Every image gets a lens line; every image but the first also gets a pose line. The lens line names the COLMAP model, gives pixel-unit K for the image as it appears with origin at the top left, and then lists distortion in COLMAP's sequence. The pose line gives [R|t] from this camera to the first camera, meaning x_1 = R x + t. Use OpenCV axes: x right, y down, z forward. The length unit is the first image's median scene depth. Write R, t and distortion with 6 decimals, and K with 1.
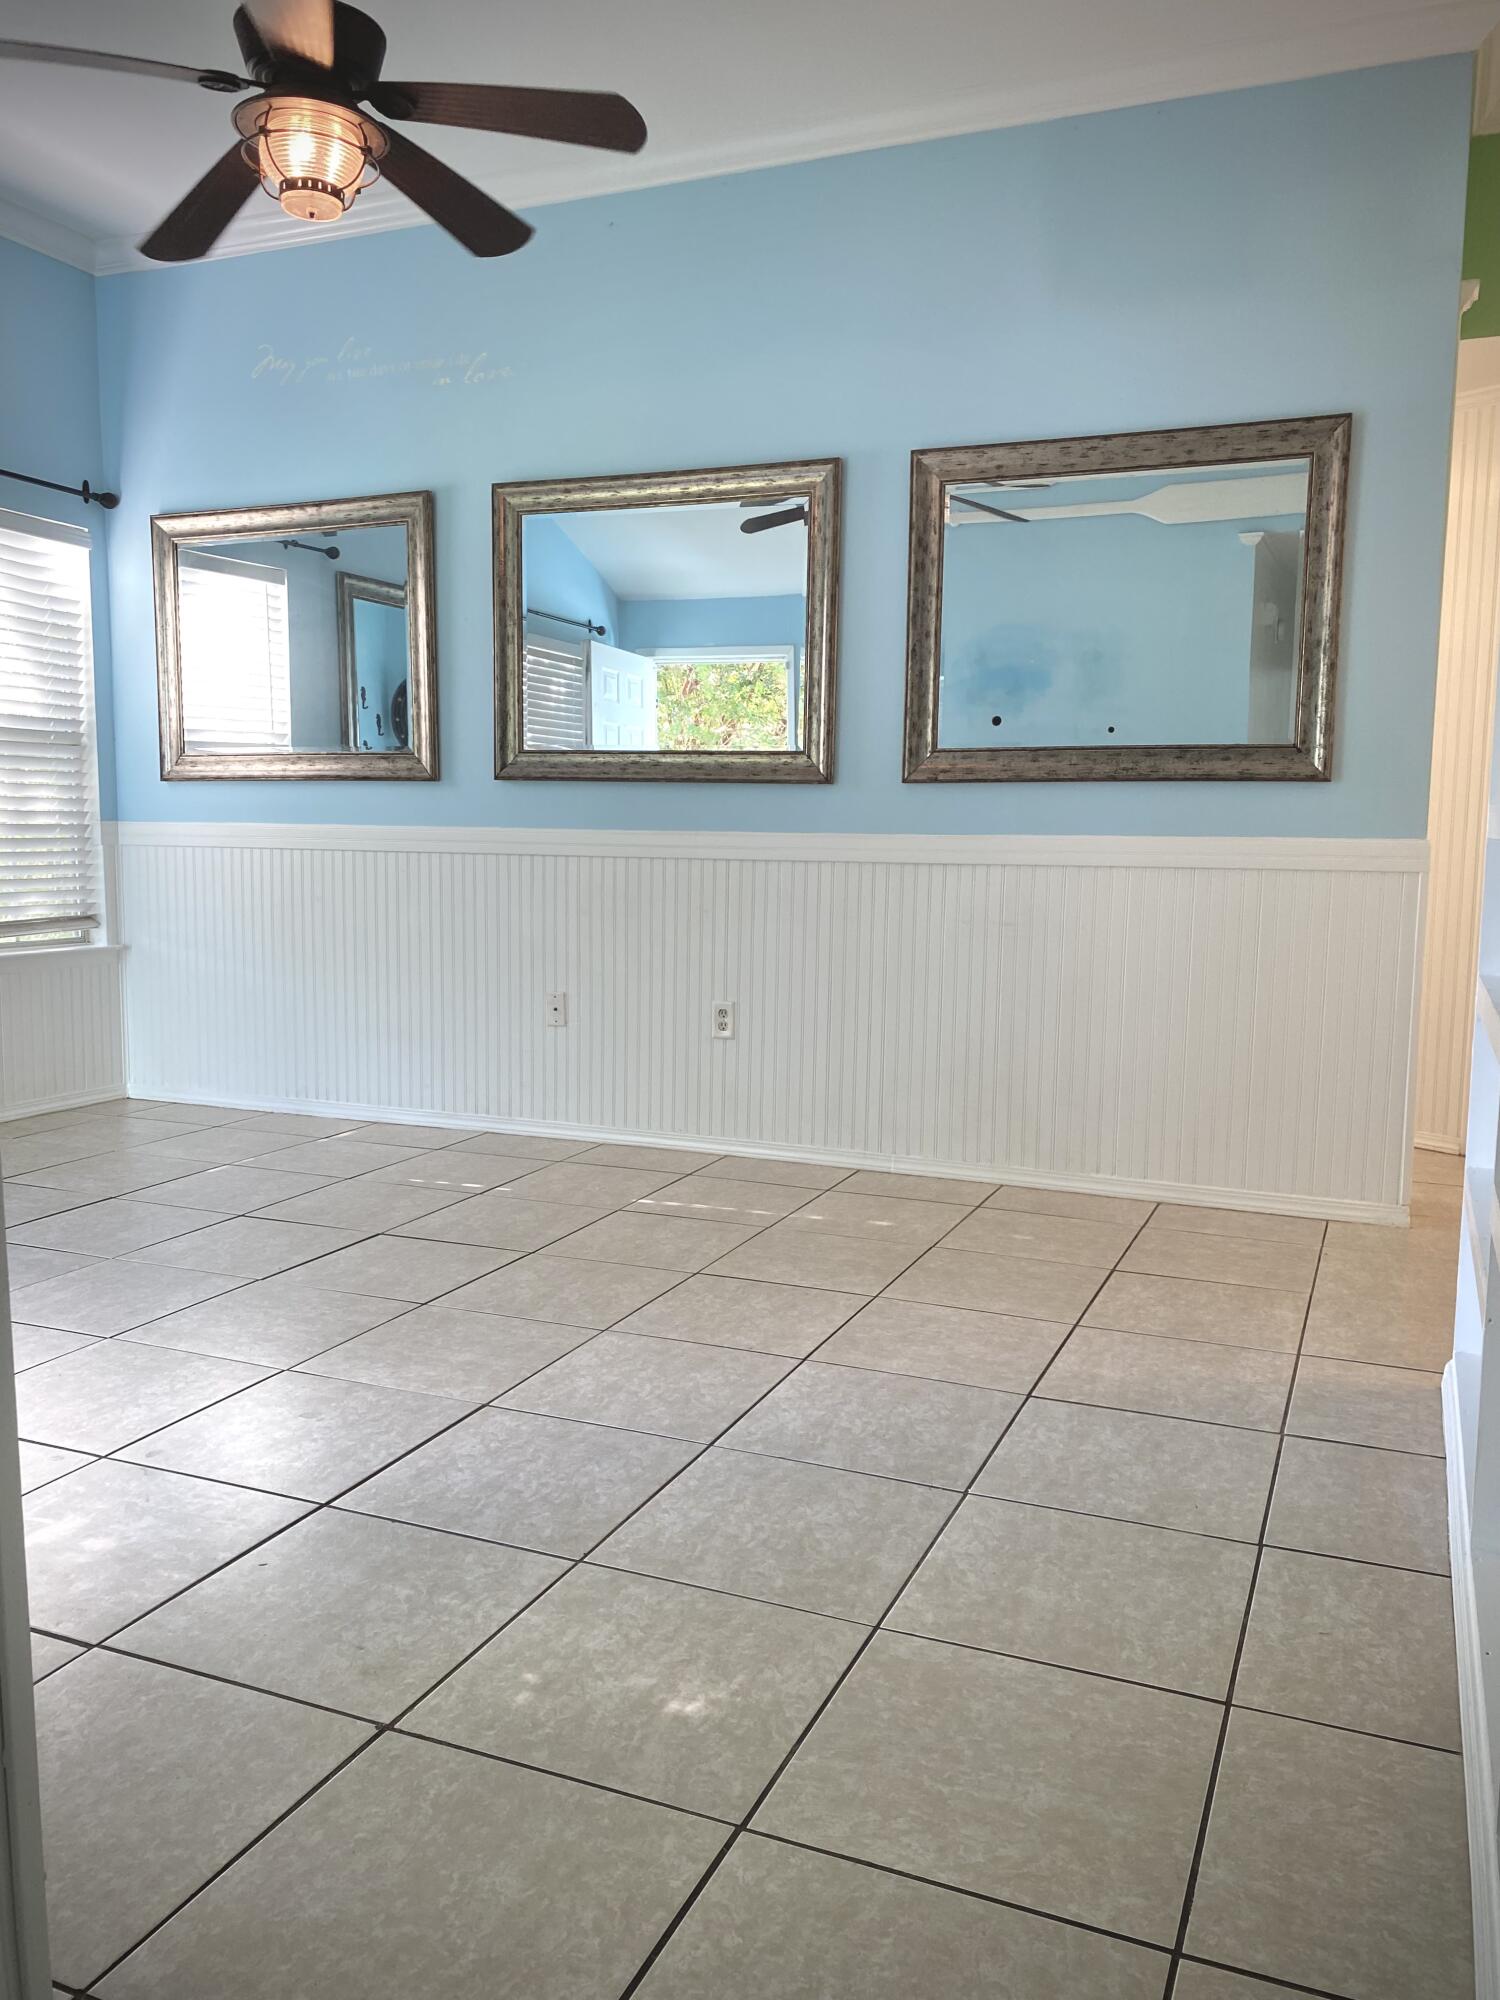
lens RADIAL K [[1523.2, 0, 764.4], [0, 1523.2, 1001.0], [0, 0, 1]] dist [0.008645, -0.007282]
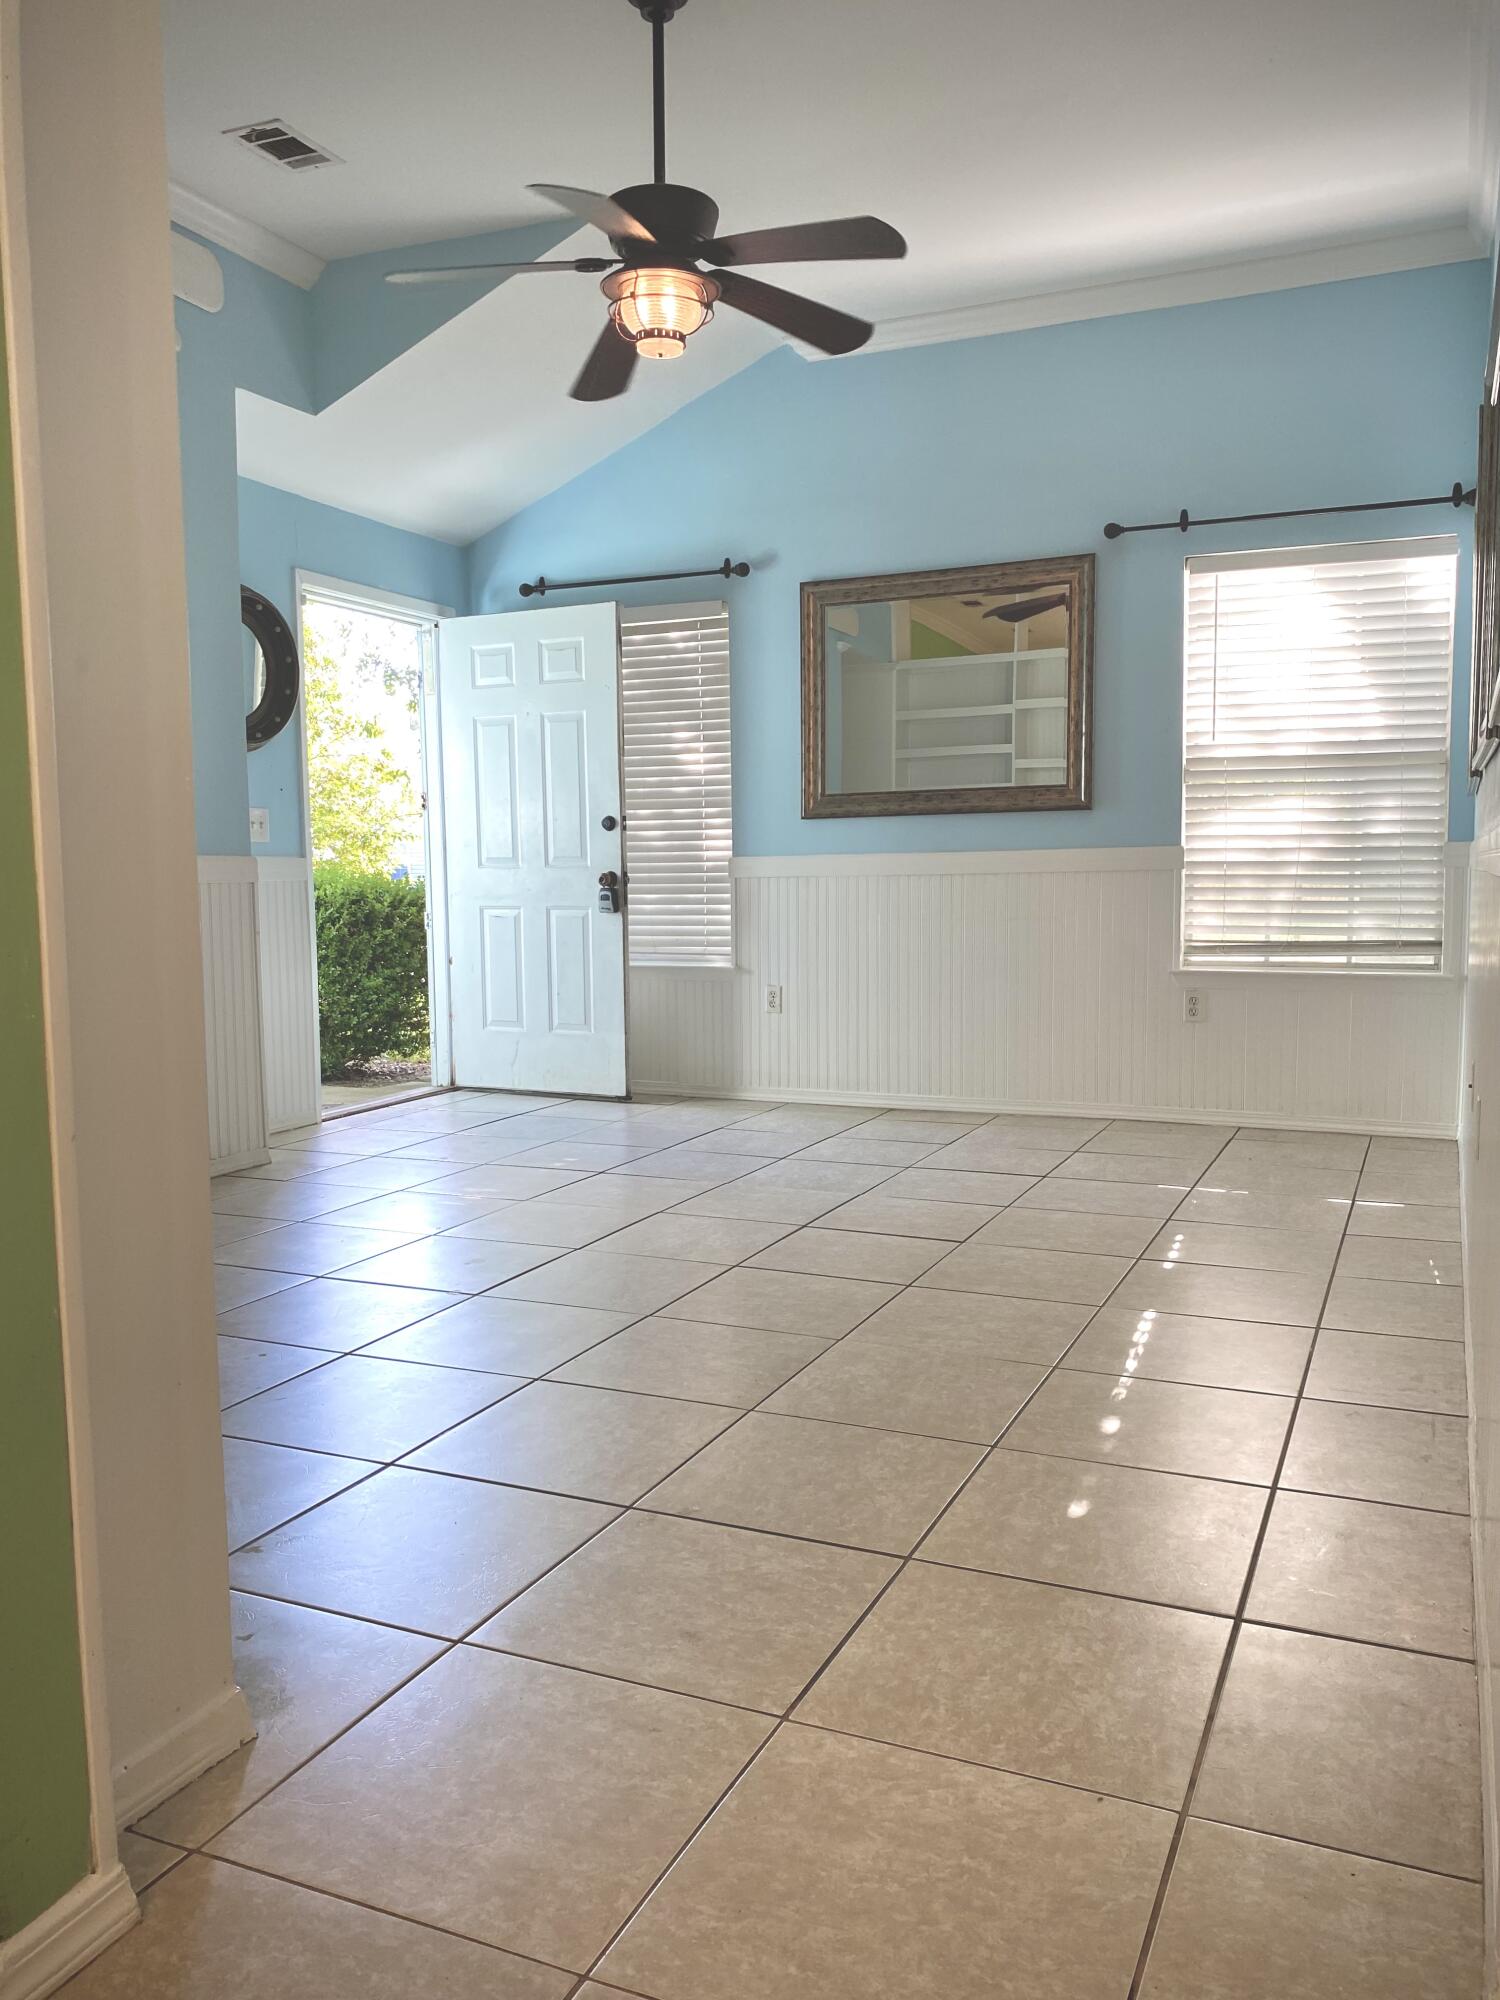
lens RADIAL K [[1523.2, 0, 766.8], [0, 1523.2, 1004.1], [0, 0, 1]] dist [0.008645, -0.007282]
pose [[-0.009640, 0.087266, -0.996138, 0.733589], [-0.110100, 0.990035, 0.087797, -0.078459], [0.993874, 0.110521, 0.000064, 0.835281]]
